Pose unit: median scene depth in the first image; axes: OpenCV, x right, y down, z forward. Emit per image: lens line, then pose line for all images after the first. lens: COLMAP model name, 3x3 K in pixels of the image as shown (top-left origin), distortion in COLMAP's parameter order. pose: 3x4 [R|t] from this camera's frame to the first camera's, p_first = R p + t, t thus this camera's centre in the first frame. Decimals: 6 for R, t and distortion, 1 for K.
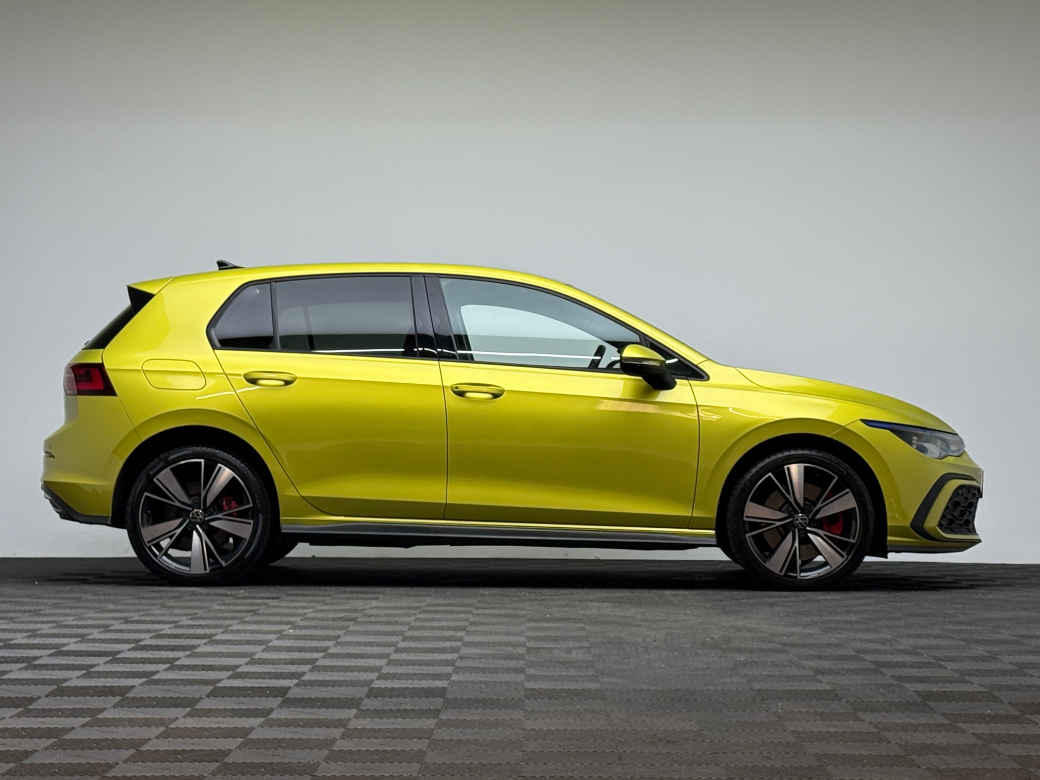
lens RADIAL K [[2351.9, 0, 520.0], [0, 2351.9, 390.0], [0, 0, 1]] dist [0.131957, 0.233690]
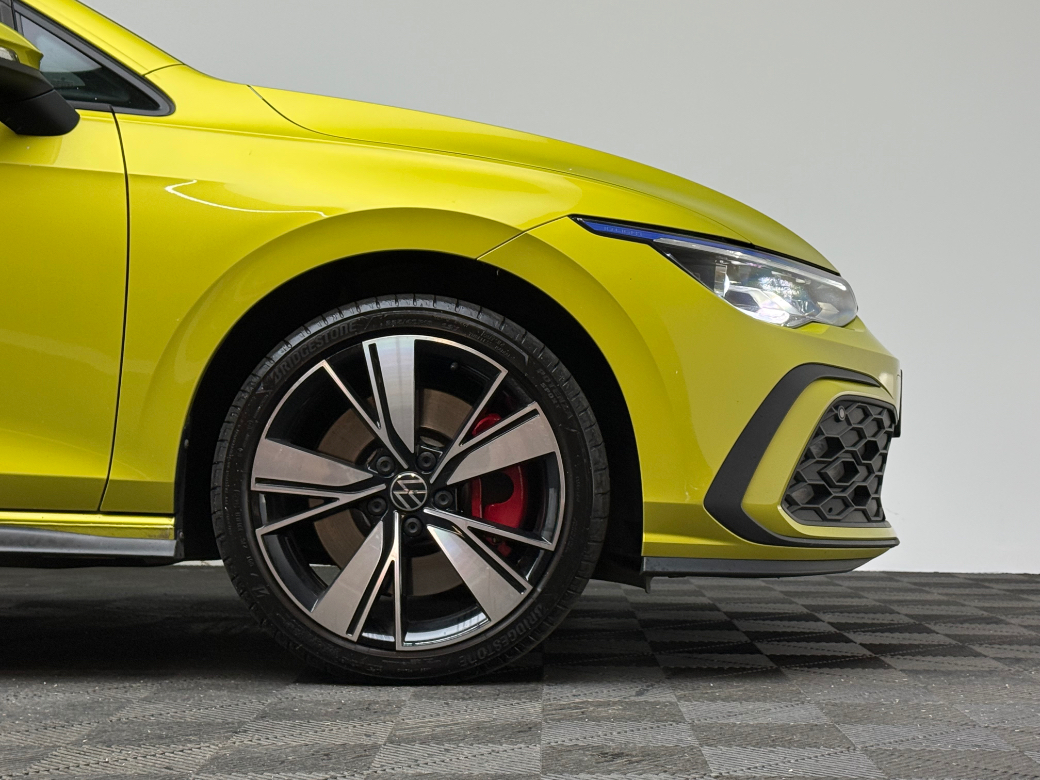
lens RADIAL K [[1828.8, 0, 520.0], [0, 1828.8, 390.0], [0, 0, 1]] dist [0.165463, 0.016874]
pose [[0.999975, -0.000855, -0.007042, 0.138475], [0.000819, 0.999987, -0.005100, 0.041277], [0.007046, 0.005095, 0.999962, 0.714711]]
